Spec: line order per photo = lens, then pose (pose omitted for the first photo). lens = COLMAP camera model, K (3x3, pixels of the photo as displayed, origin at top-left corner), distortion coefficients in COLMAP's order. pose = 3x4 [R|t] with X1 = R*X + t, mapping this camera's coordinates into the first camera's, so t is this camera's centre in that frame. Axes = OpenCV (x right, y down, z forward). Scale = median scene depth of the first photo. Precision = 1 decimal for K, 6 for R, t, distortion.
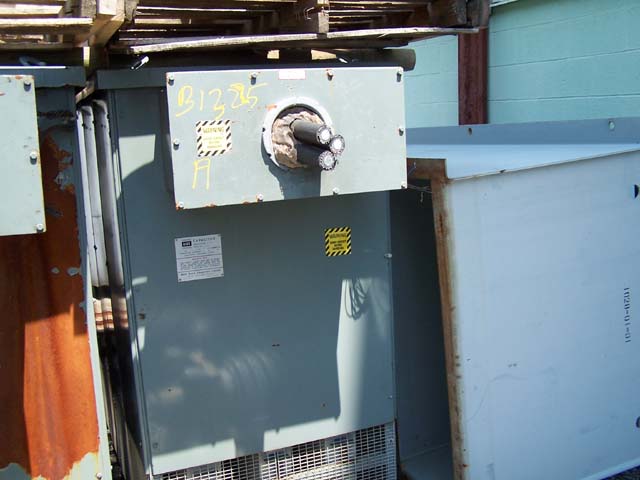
lens RADIAL K [[707.9, 0, 320.5], [0, 707.9, 238.3], [0, 0, 1]] dist [-0.004252, 0.000000]
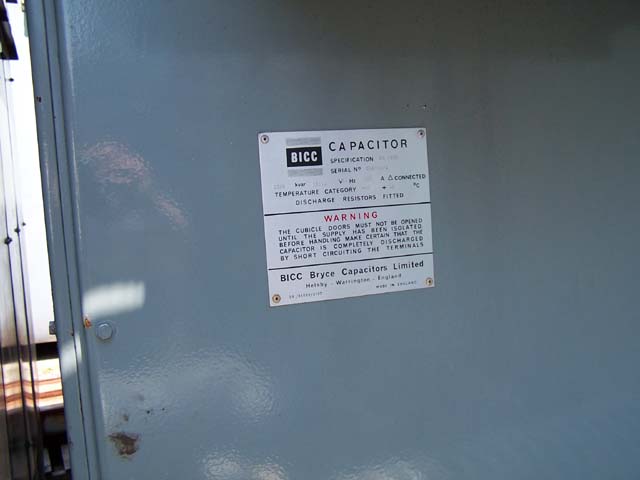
lens RADIAL K [[707.9, 0, 319.8], [0, 707.9, 240.4], [0, 0, 1]] dist [-0.004252, 0.000000]
pose [[0.999124, 0.006156, -0.041393, -0.172136], [-0.007604, 0.999361, -0.034928, 0.046395], [0.041152, 0.035212, 0.998532, 0.744615]]
